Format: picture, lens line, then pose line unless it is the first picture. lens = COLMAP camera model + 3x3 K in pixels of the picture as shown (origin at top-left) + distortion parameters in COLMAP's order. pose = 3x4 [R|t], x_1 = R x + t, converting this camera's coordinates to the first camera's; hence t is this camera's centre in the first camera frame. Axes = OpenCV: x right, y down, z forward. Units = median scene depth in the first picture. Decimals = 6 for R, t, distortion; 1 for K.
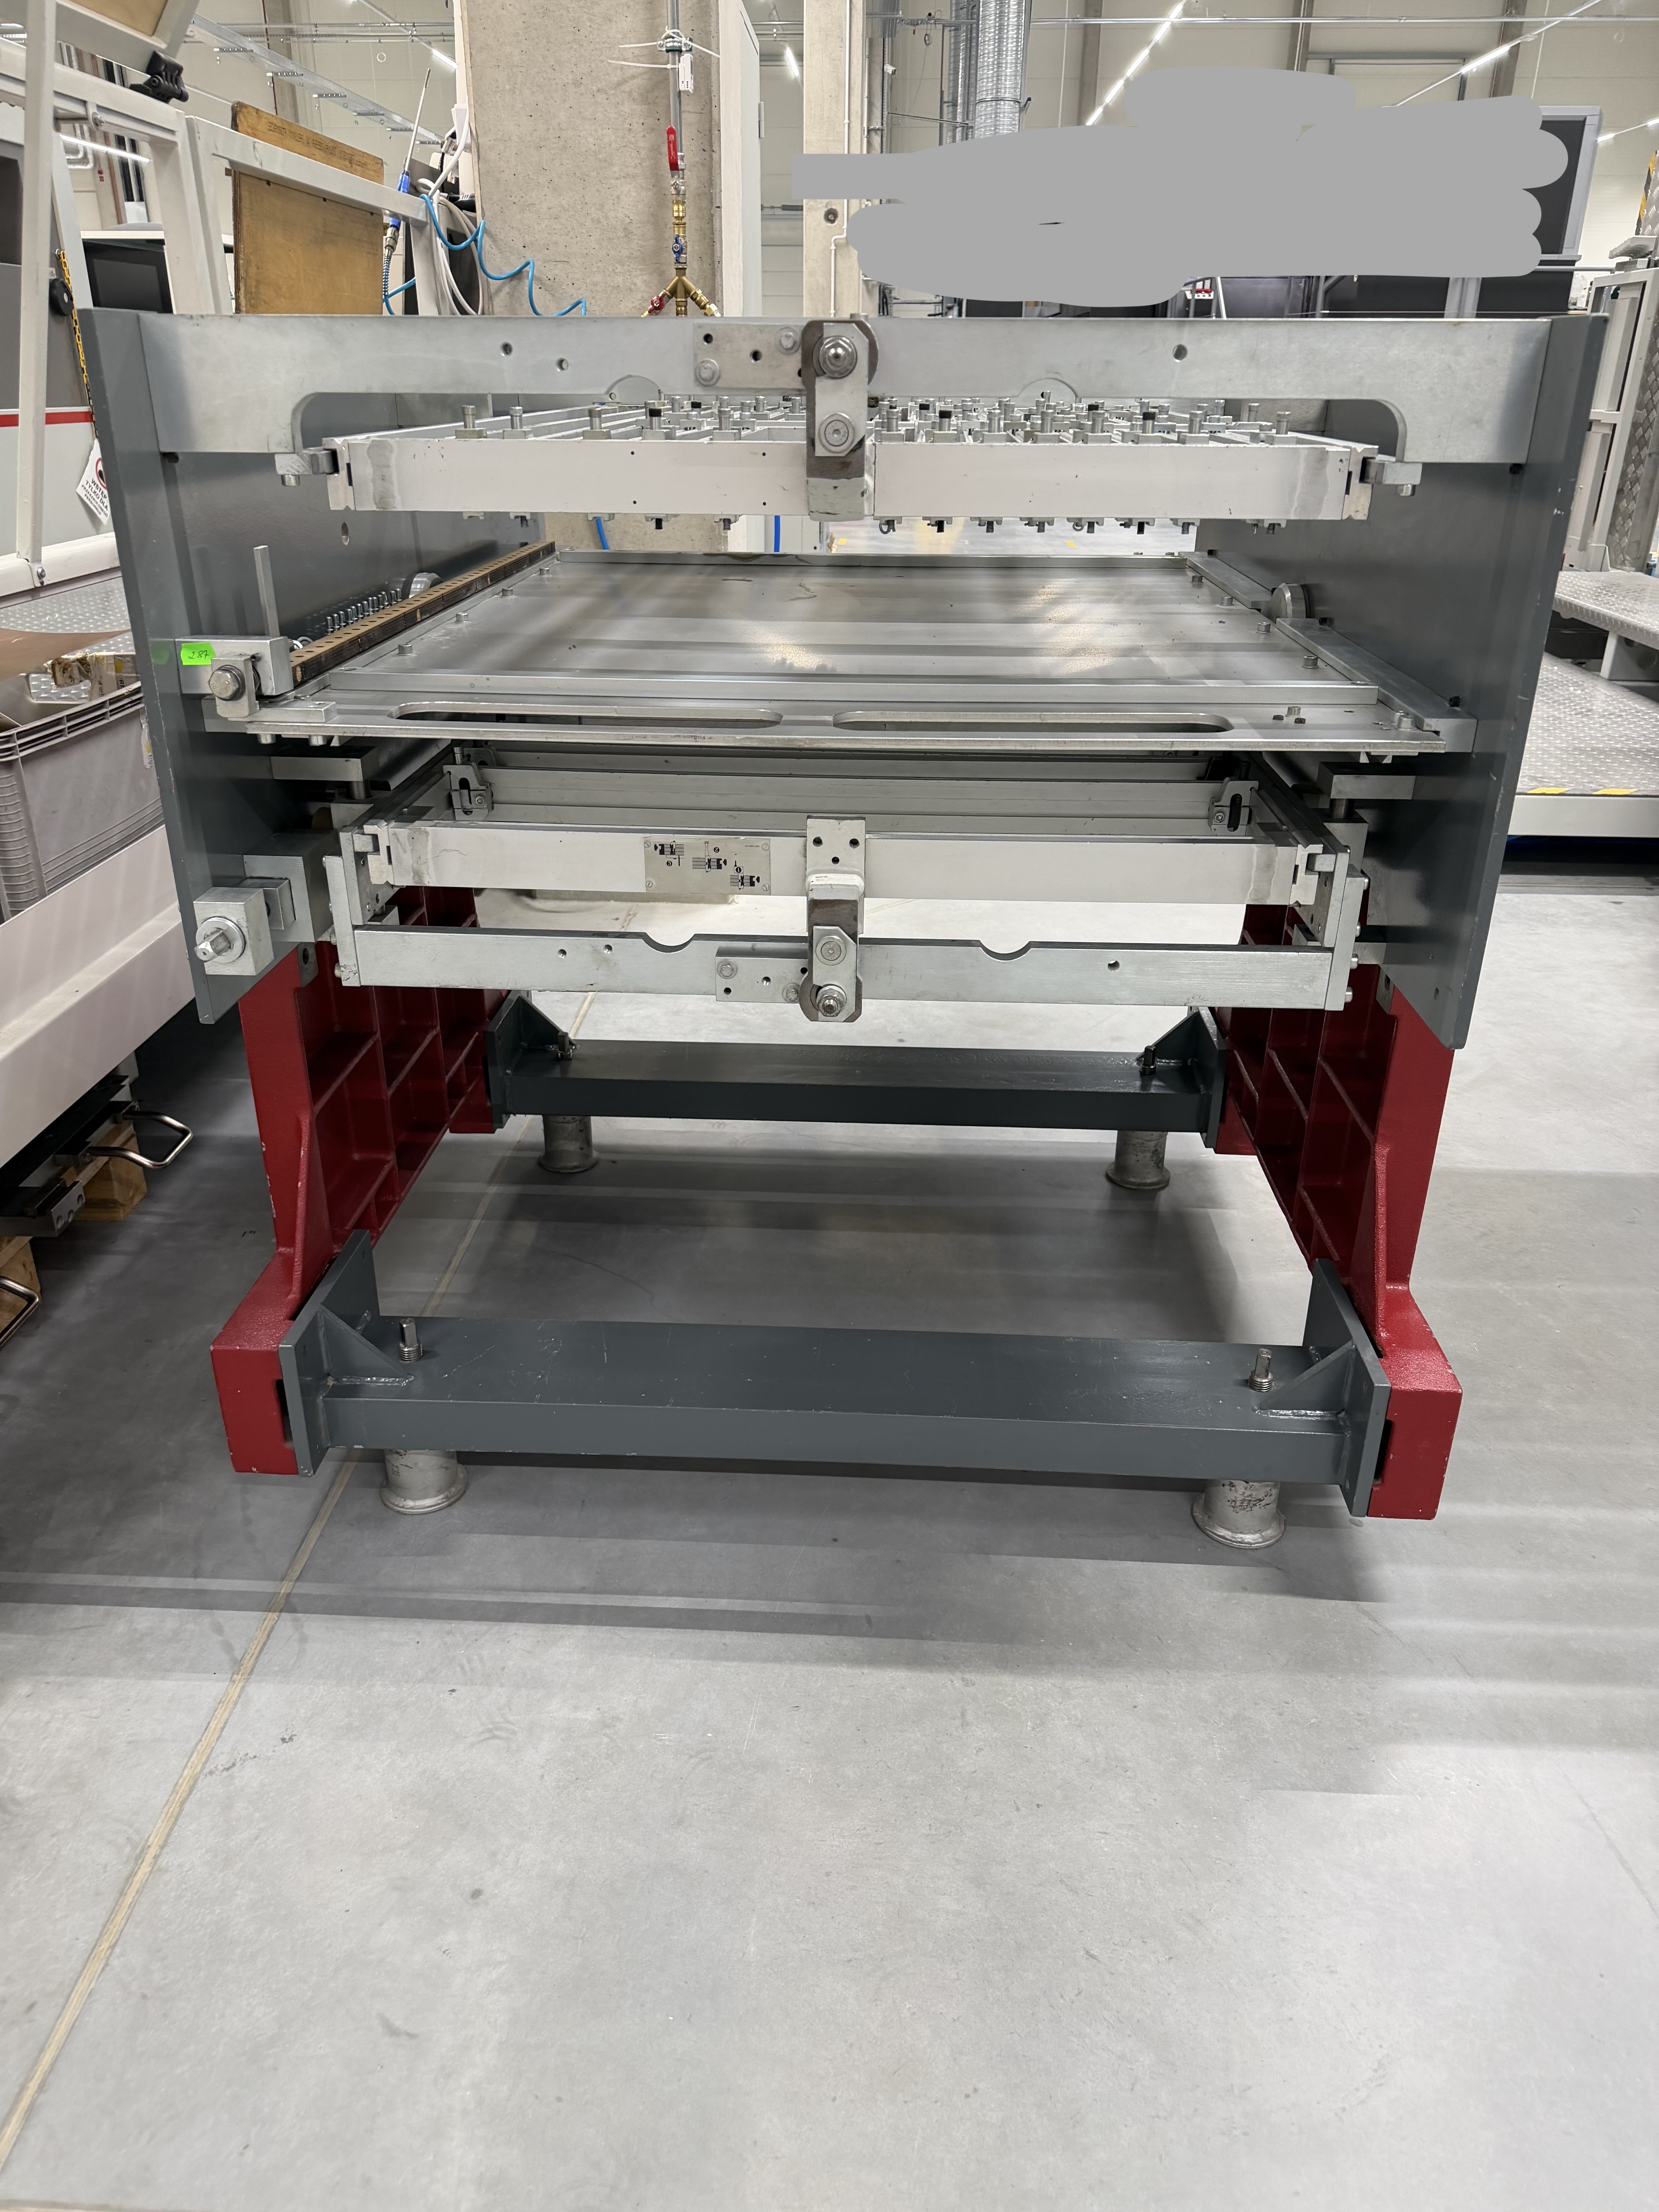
lens RADIAL K [[1536.0, 0, 829.5], [0, 1536.0, 1106.0], [0, 0, 1]] dist [0.138214, -0.210796]
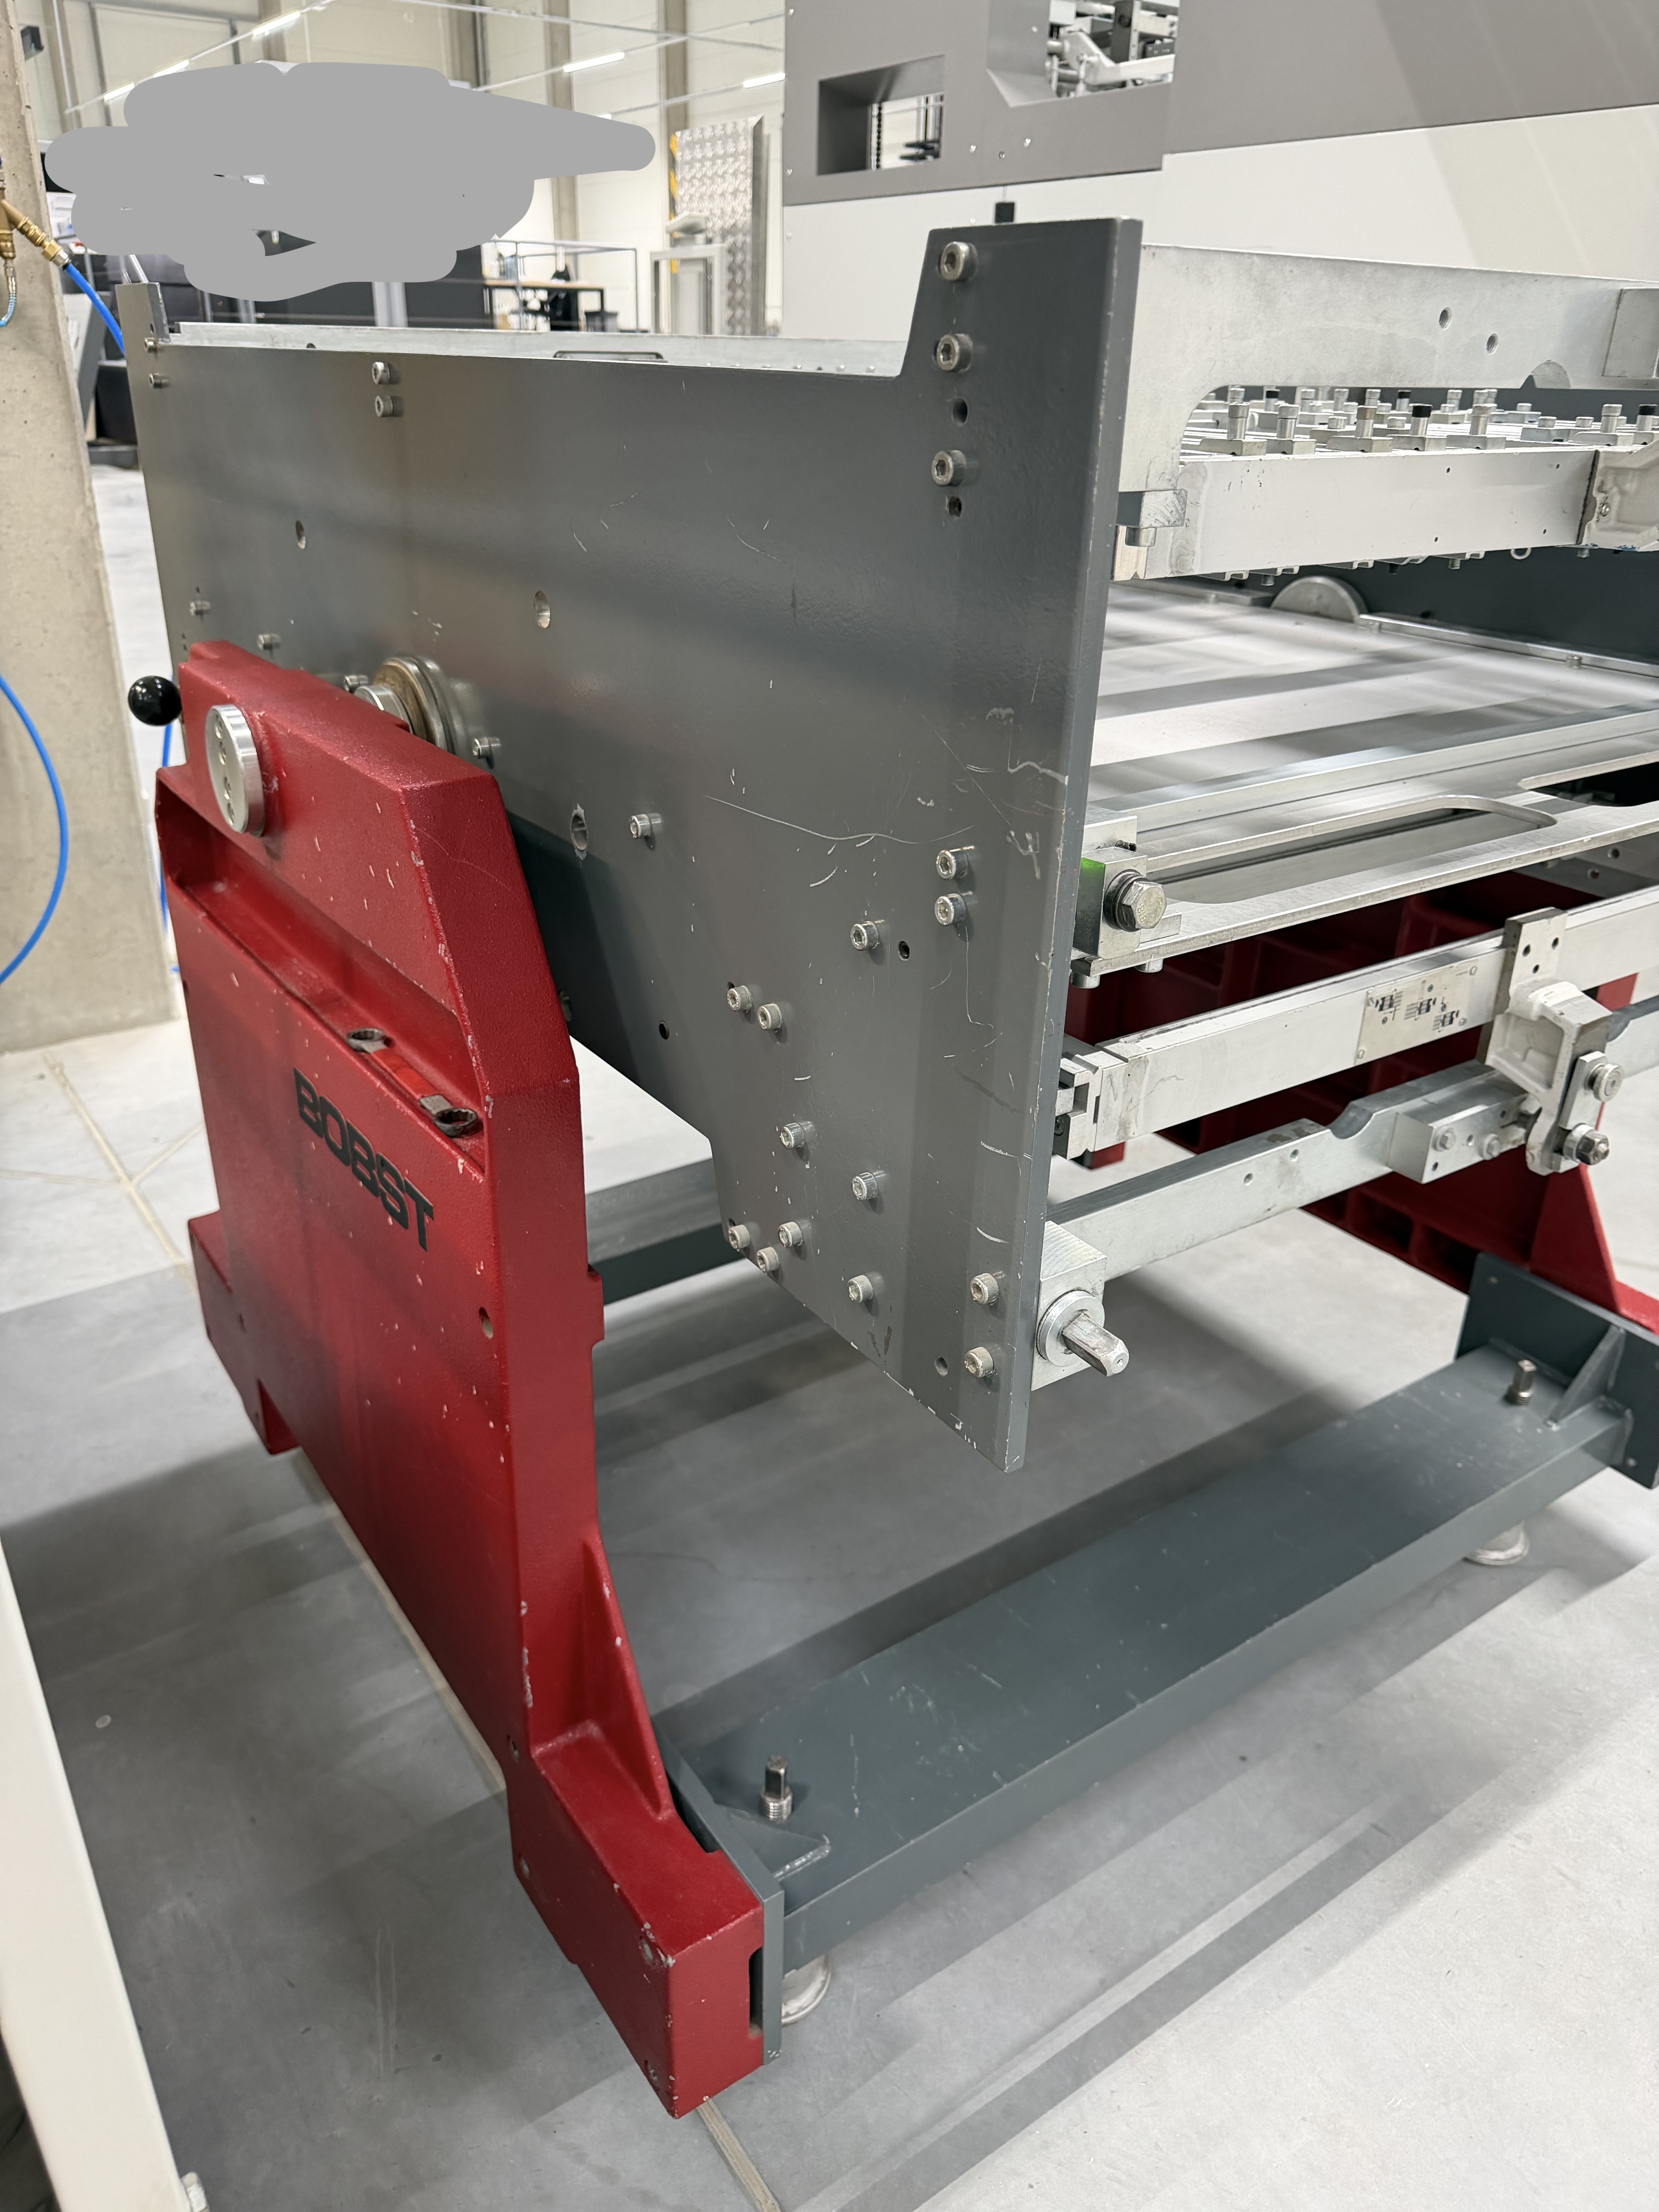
lens RADIAL K [[1536.0, 0, 829.5], [0, 1536.0, 1106.0], [0, 0, 1]] dist [0.138214, -0.210796]
pose [[0.795099, -0.254928, 0.550299, -0.654682], [0.247637, 0.964745, 0.089124, -0.223850], [-0.553618, 0.065412, 0.830198, 0.483078]]
